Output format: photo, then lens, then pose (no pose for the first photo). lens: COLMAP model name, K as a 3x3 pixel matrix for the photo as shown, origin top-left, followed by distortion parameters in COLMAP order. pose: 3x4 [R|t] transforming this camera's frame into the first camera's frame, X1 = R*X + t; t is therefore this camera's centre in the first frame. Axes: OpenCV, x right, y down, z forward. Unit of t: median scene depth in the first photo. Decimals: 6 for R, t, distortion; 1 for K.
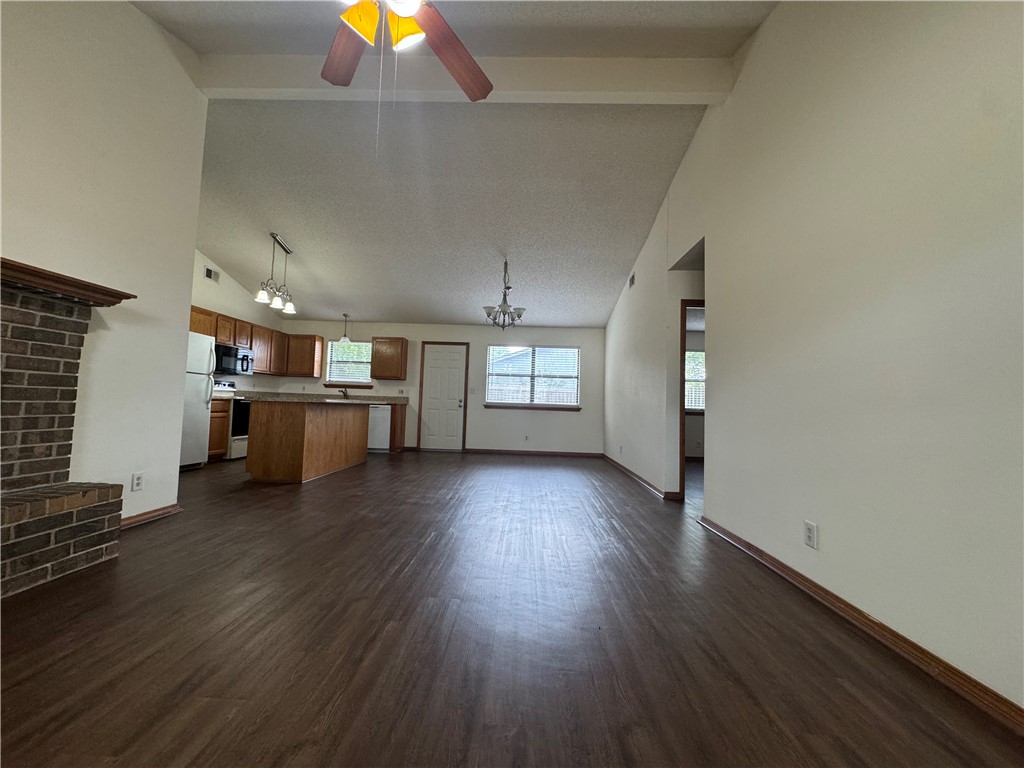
lens RADIAL K [[407.6, 0, 512.0], [0, 407.6, 384.0], [0, 0, 1]] dist [-0.001750, 0.000413]
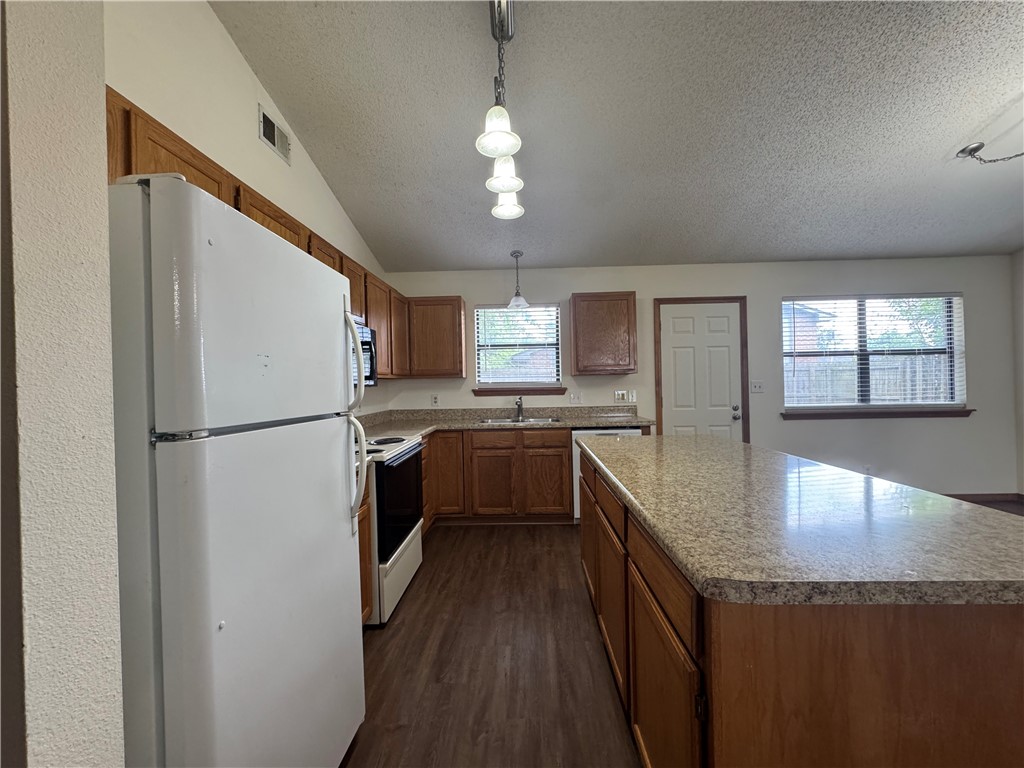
lens RADIAL K [[407.6, 0, 512.0], [0, 407.6, 384.0], [0, 0, 1]] dist [-0.001750, 0.000413]
pose [[0.998542, -0.053902, -0.002800, -0.497581], [0.053975, 0.997026, 0.055002, -0.041268], [-0.000173, -0.055073, 0.998482, 0.570947]]
